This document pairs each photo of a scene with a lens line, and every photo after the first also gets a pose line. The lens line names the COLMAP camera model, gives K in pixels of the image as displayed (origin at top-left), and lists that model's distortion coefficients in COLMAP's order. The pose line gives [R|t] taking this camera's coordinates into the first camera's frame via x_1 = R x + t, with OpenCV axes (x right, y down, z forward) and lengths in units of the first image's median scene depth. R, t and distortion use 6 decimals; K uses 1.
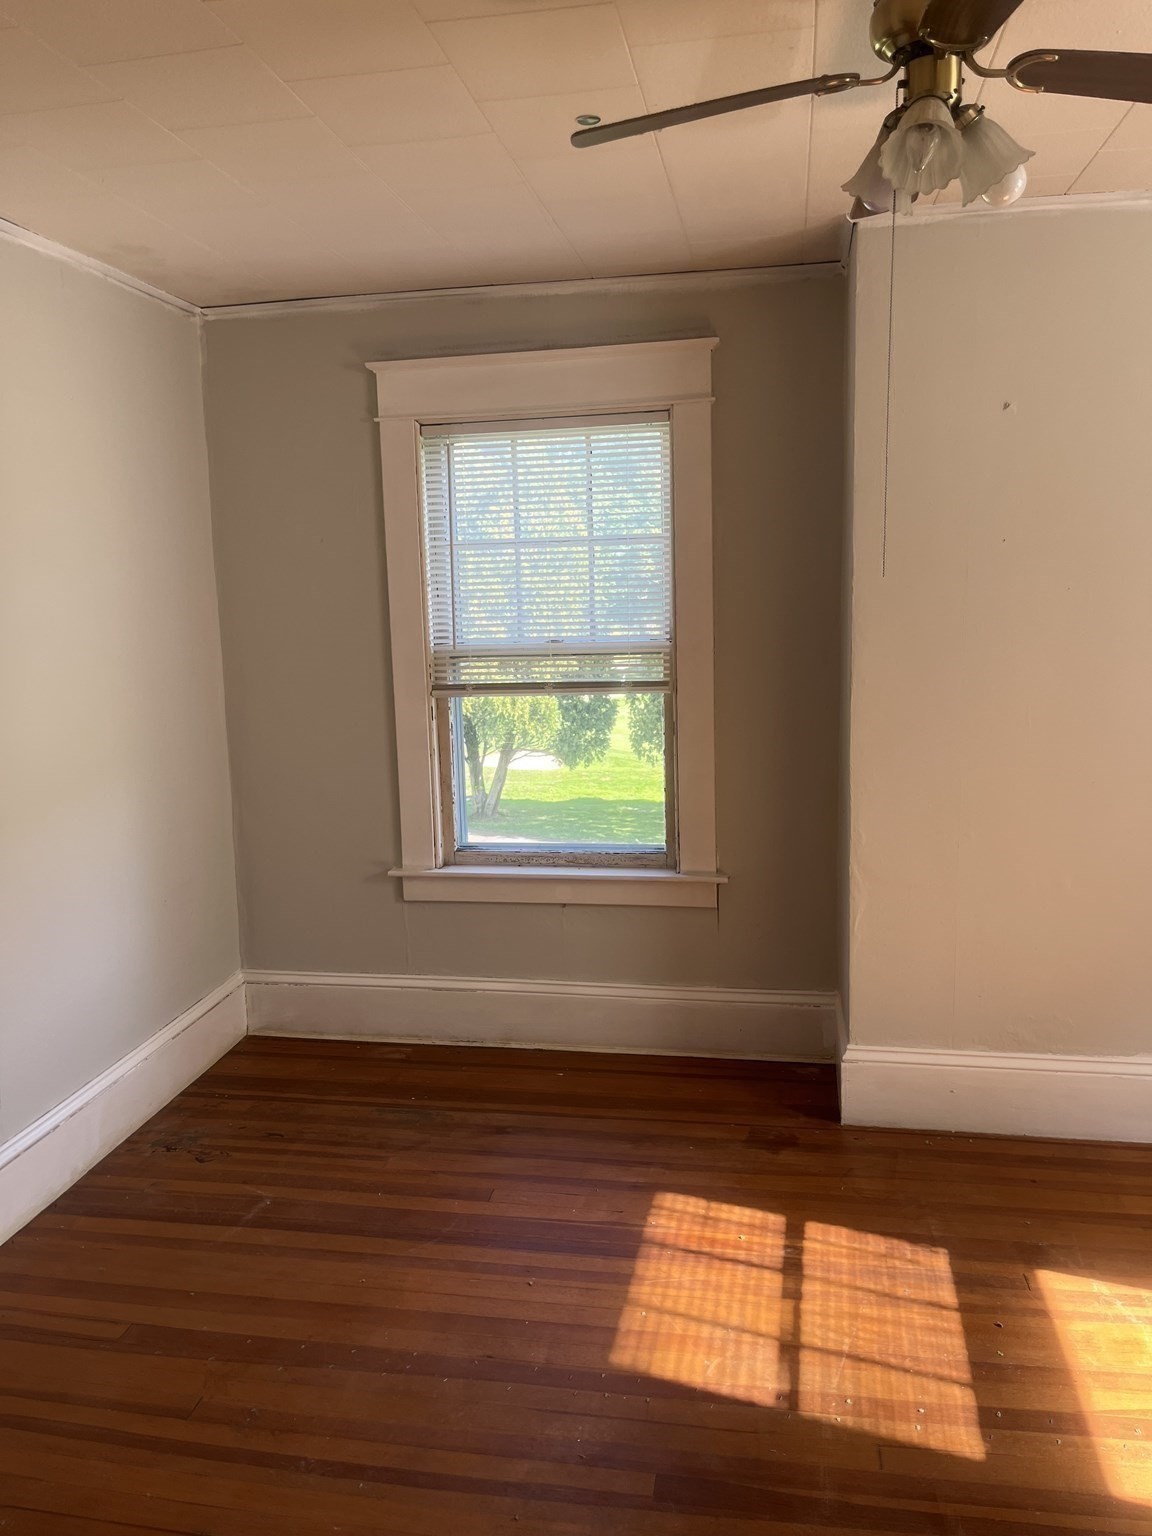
lens RADIAL K [[1169.4, 0, 576.0], [0, 1169.4, 768.0], [0, 0, 1]] dist [-0.001049, -0.047708]
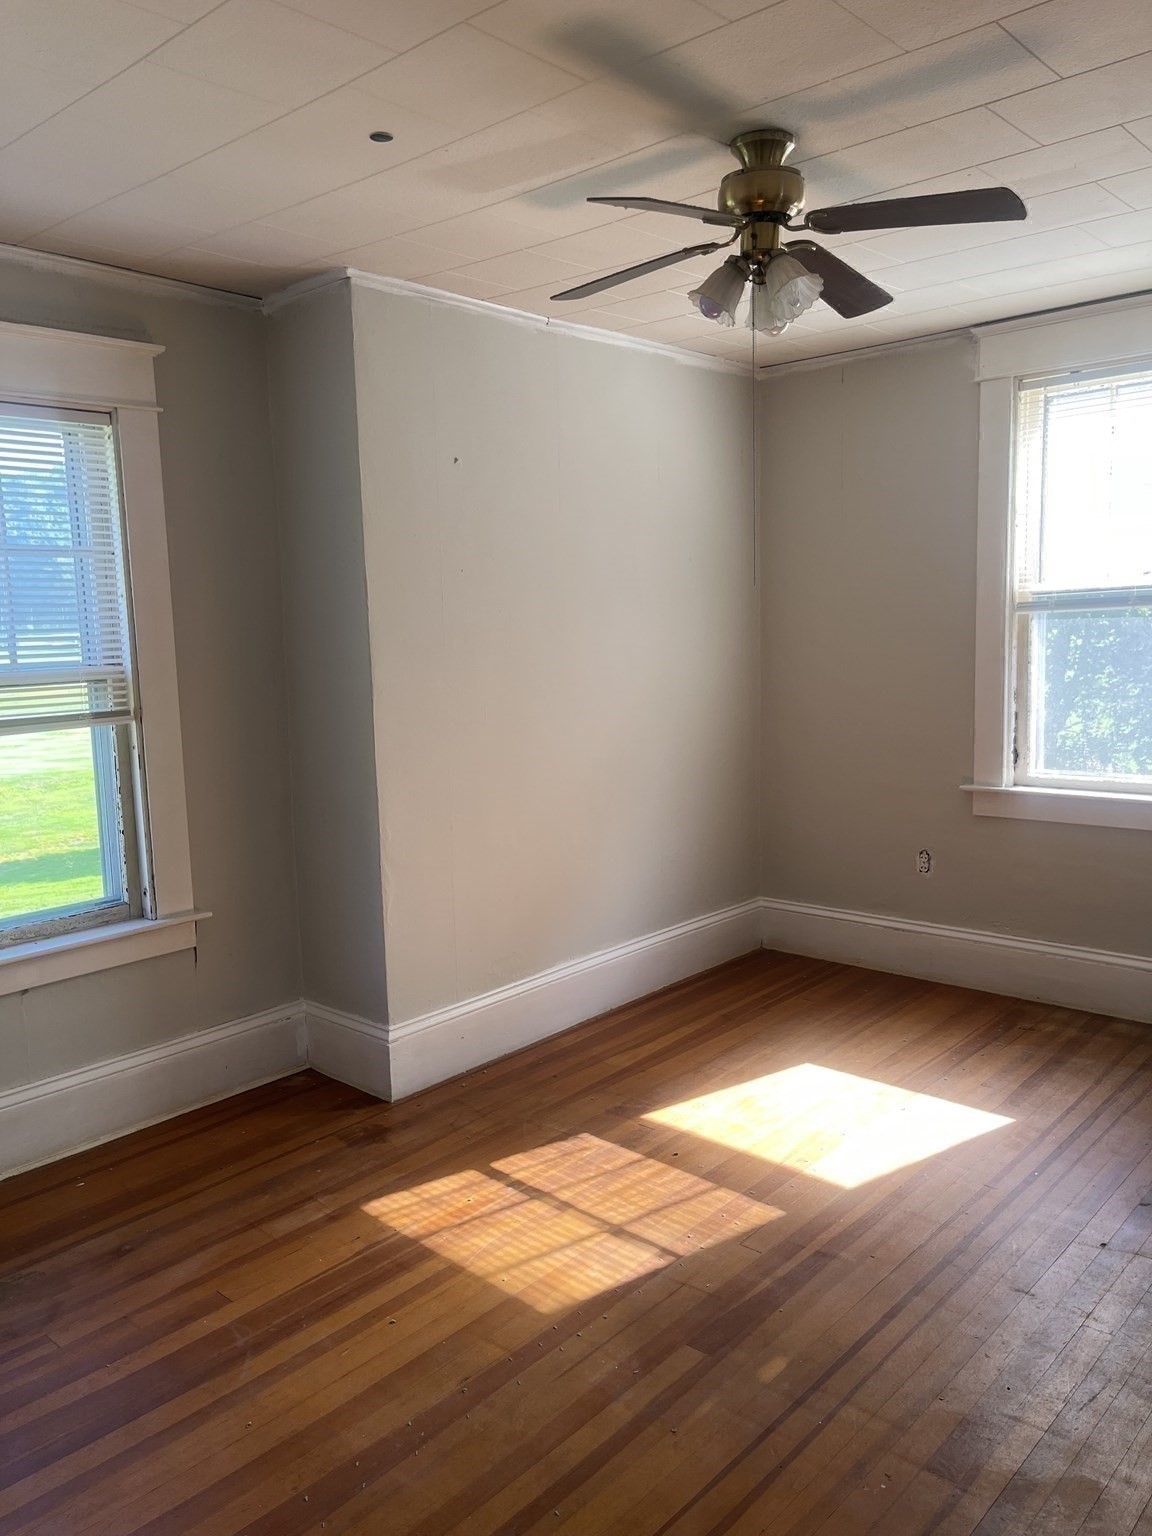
lens RADIAL K [[1151.9, 0, 577.5], [0, 1151.9, 780.2], [0, 0, 1]] dist [-0.002304, -0.007279]
pose [[0.513000, -0.107764, 0.851597, -0.638277], [0.144571, 0.988763, 0.038032, -0.005588], [-0.846127, 0.103605, 0.522815, 0.303920]]
